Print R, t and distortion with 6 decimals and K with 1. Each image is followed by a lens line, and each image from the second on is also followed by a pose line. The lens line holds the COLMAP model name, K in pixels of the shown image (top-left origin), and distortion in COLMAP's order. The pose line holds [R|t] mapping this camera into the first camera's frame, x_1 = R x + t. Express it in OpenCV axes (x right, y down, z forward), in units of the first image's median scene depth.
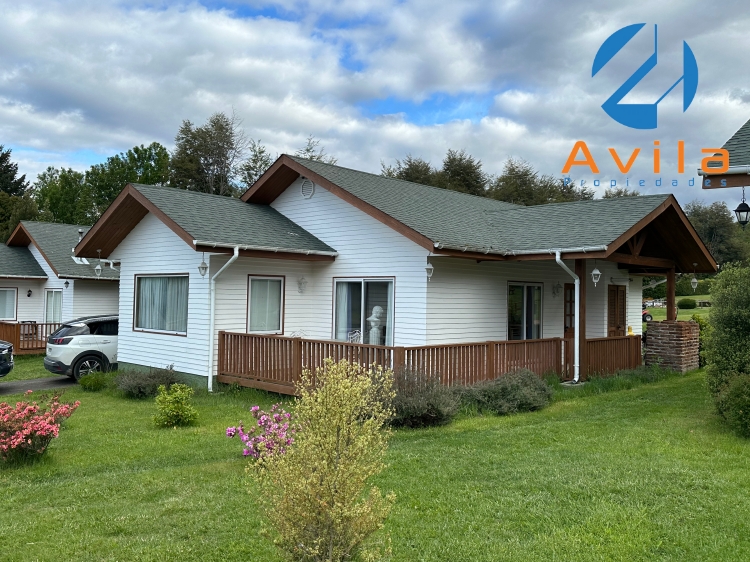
lens RADIAL K [[642.5, 0, 375.0], [0, 642.5, 281.0], [0, 0, 1]] dist [-0.001114, 0.001604]
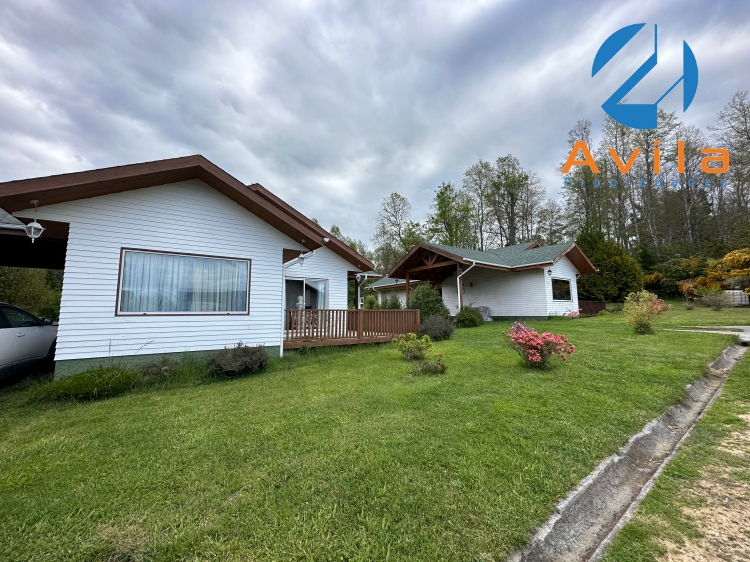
lens RADIAL K [[298.8, 0, 375.0], [0, 298.8, 281.0], [0, 0, 1]] dist [-0.001394, -0.000348]
pose [[0.114214, 0.077393, 0.990437, -0.724097], [-0.022370, 0.996909, -0.075319, 0.058131], [-0.993204, -0.013553, 0.115593, 0.677317]]
